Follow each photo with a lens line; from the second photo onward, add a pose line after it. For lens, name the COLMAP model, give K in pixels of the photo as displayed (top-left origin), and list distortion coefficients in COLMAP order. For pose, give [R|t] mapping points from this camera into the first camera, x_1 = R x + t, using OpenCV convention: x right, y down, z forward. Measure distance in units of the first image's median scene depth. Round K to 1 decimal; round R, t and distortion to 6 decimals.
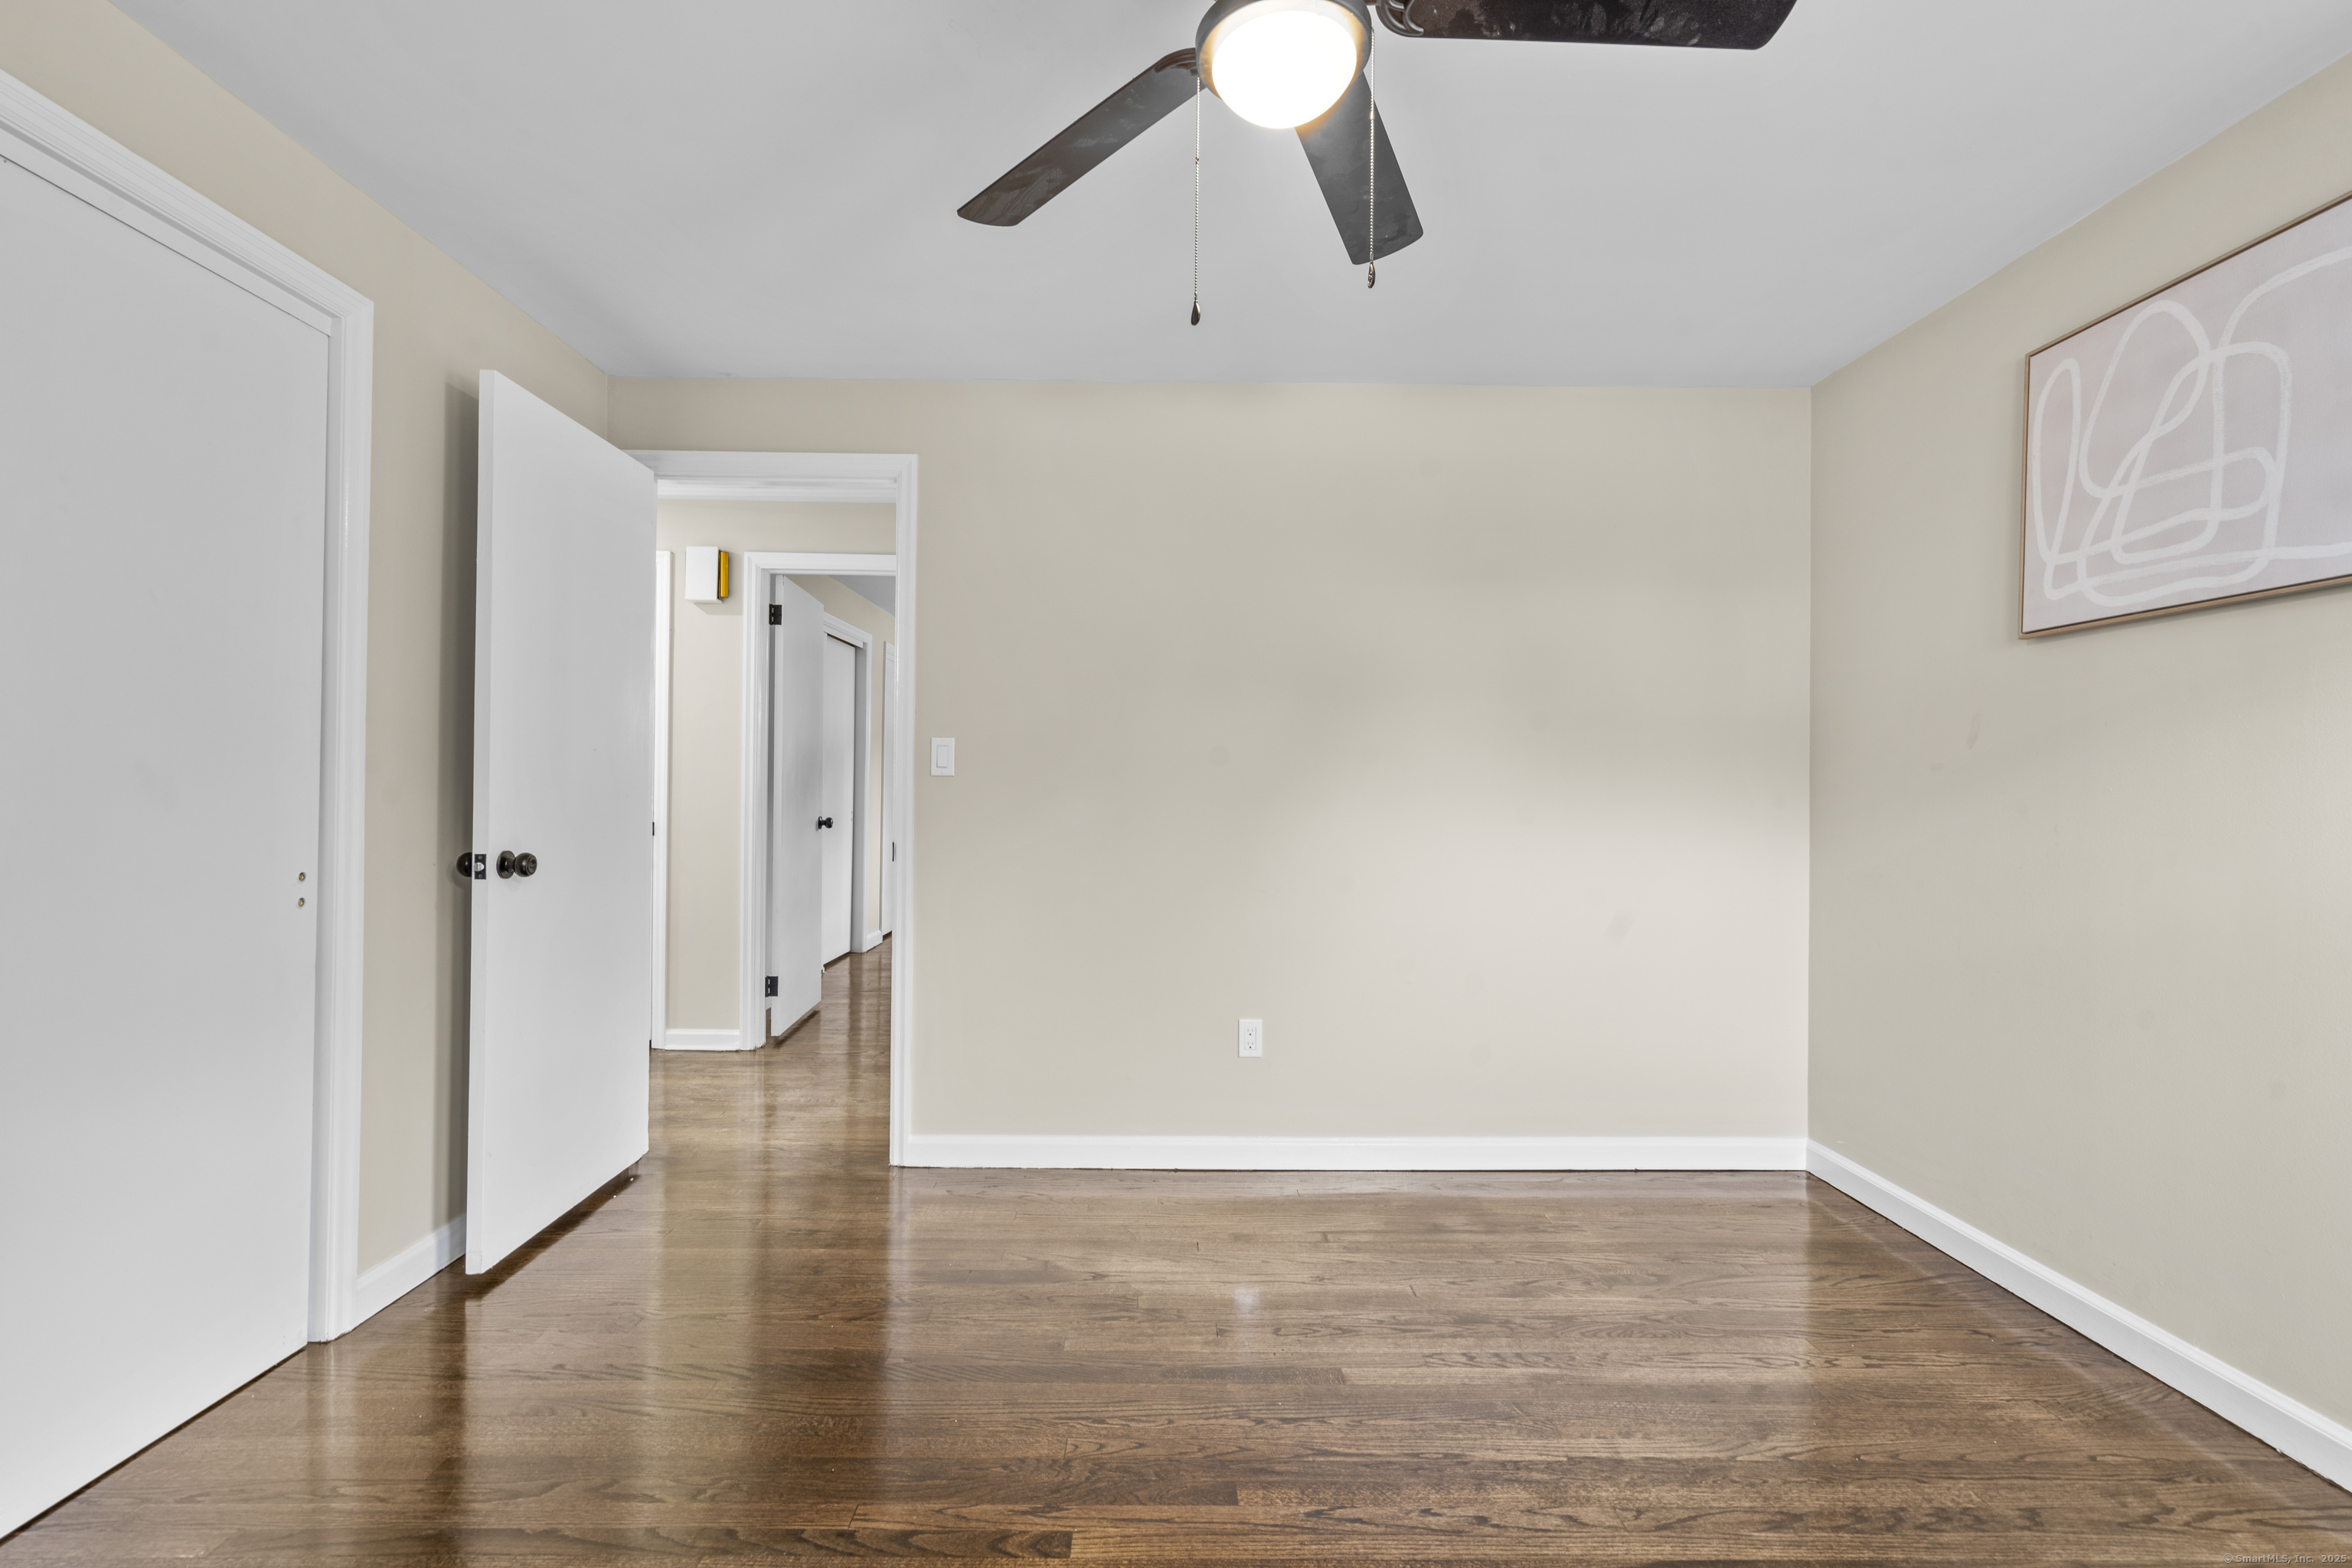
lens RADIAL K [[1057.6, 0, 1176.5], [0, 1057.6, 791.1], [0, 0, 1]] dist [-0.005092, 0.002413]
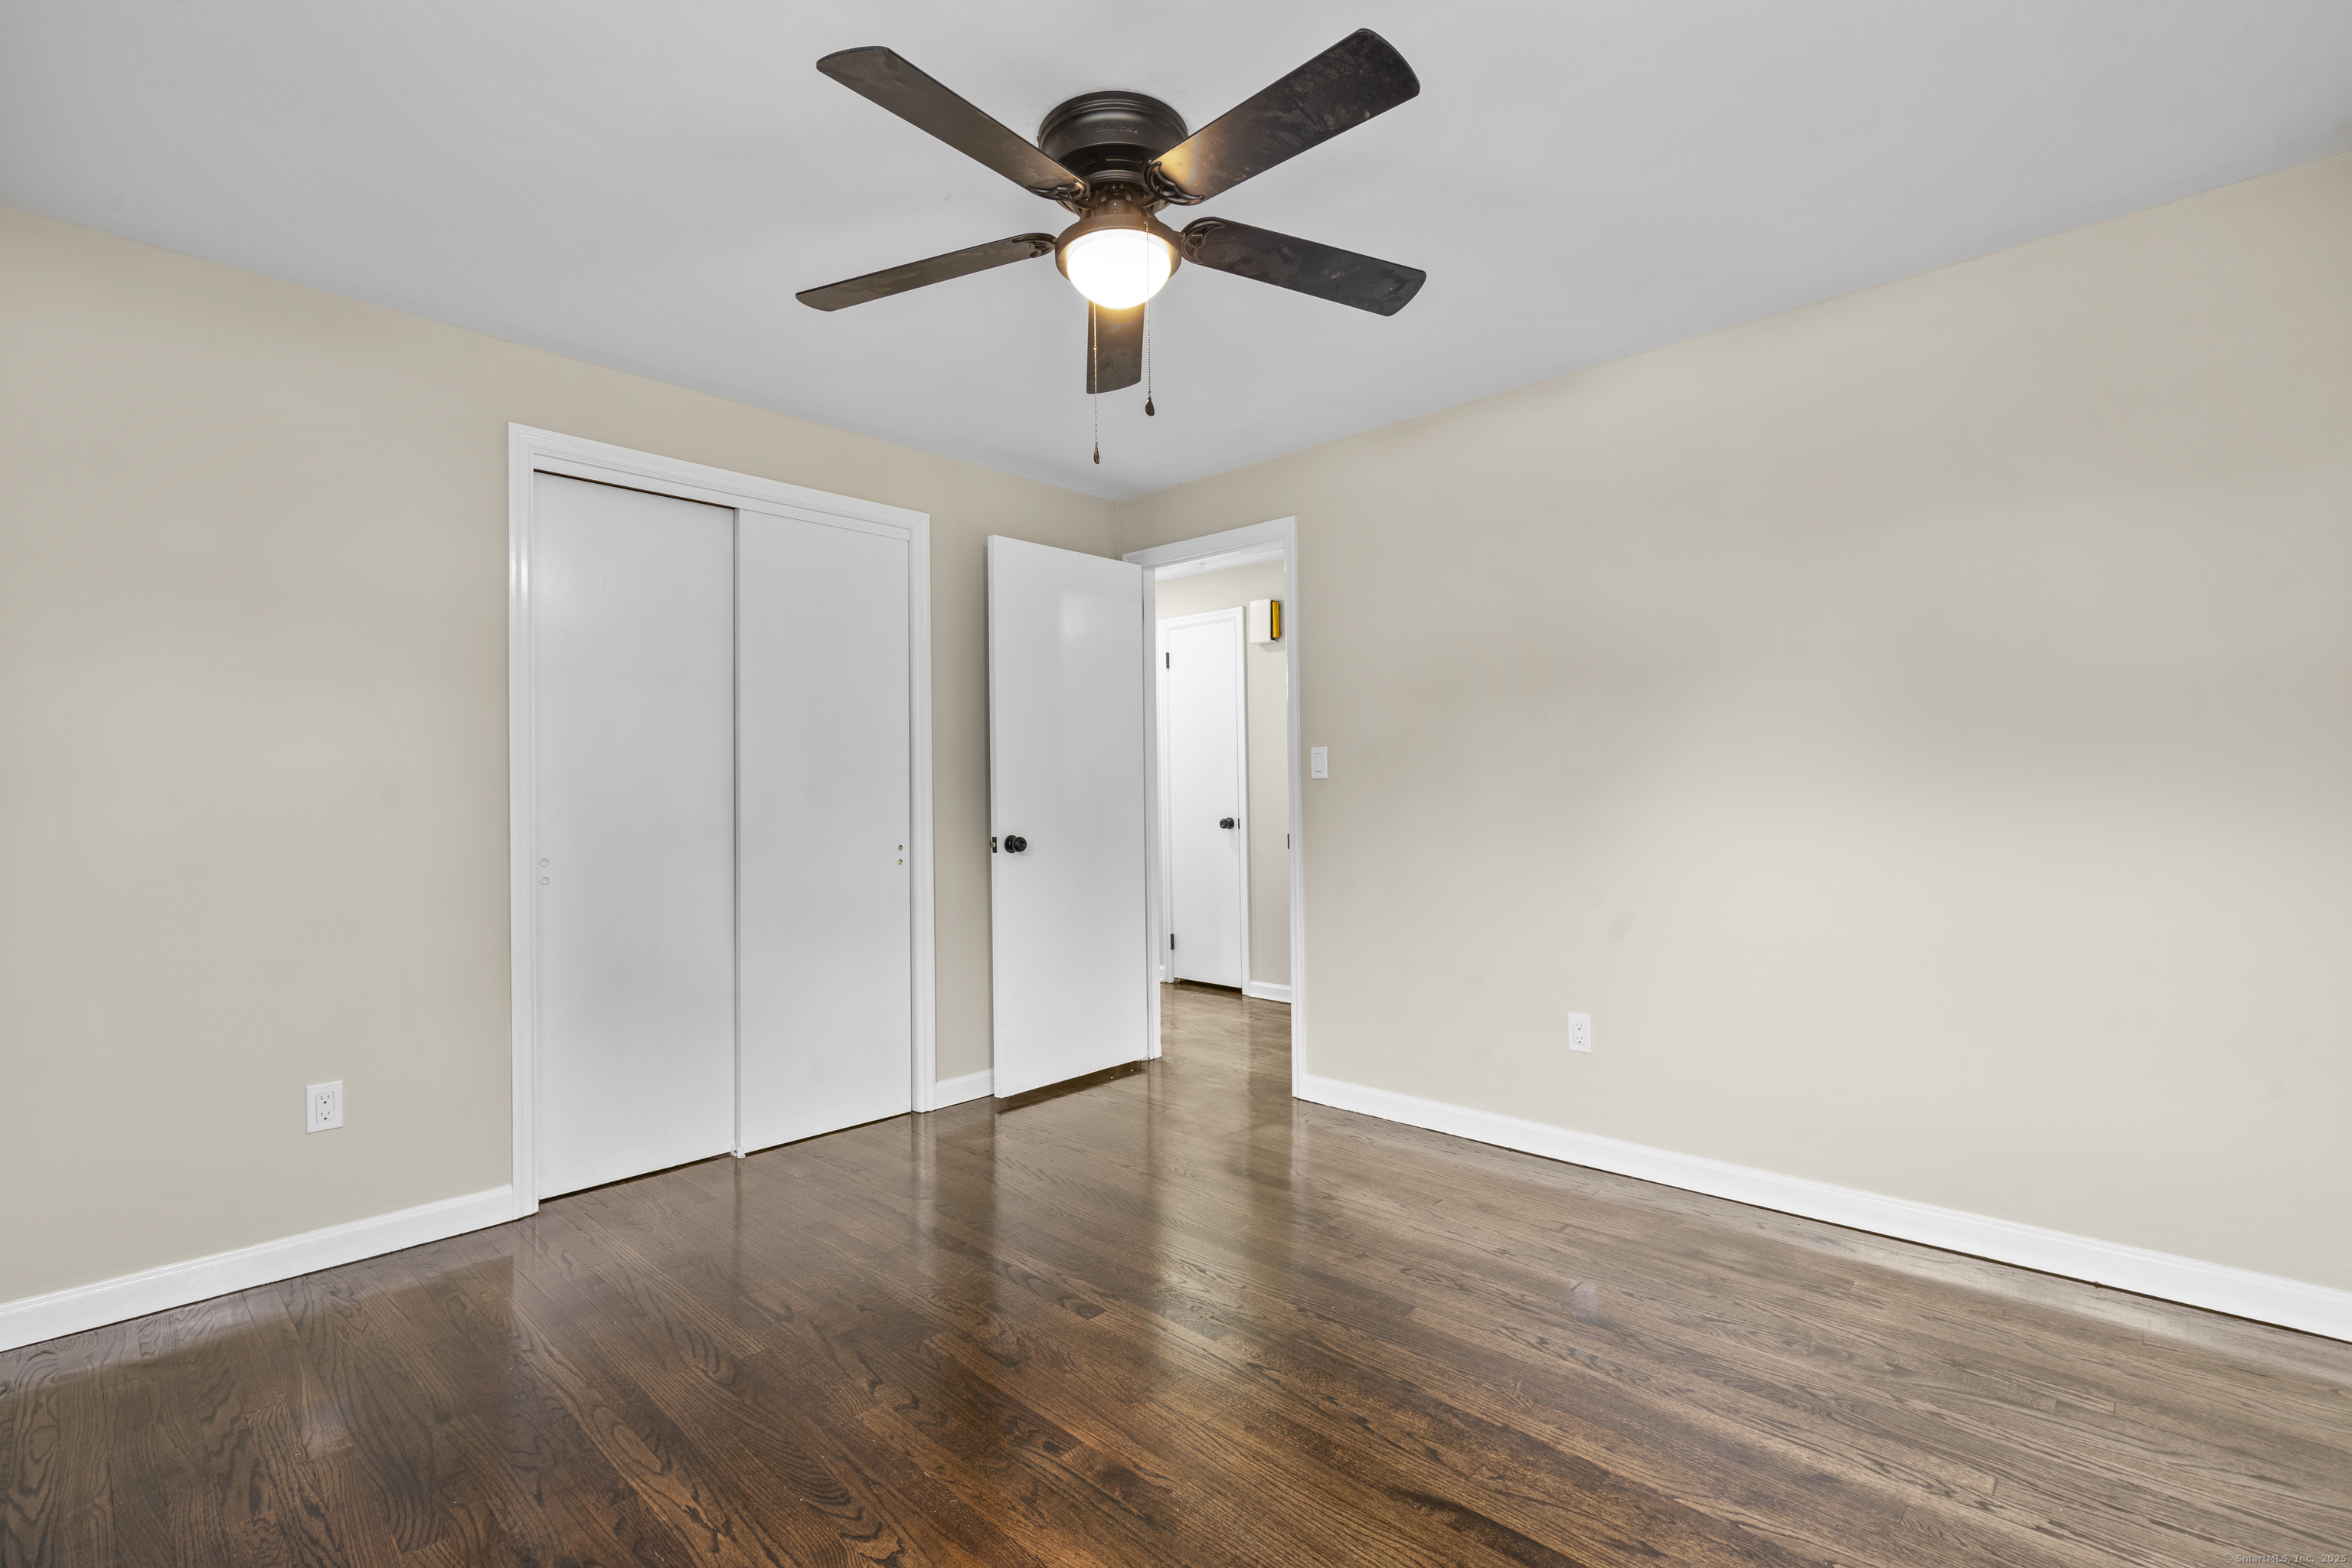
lens RADIAL K [[1057.6, 0, 1166.7], [0, 1057.6, 793.1], [0, 0, 1]] dist [-0.005092, 0.002413]
pose [[0.719190, -0.018172, -0.694576, 0.629779], [0.020464, 0.999778, -0.004967, 0.005876], [0.694512, -0.010642, 0.719402, 0.021432]]
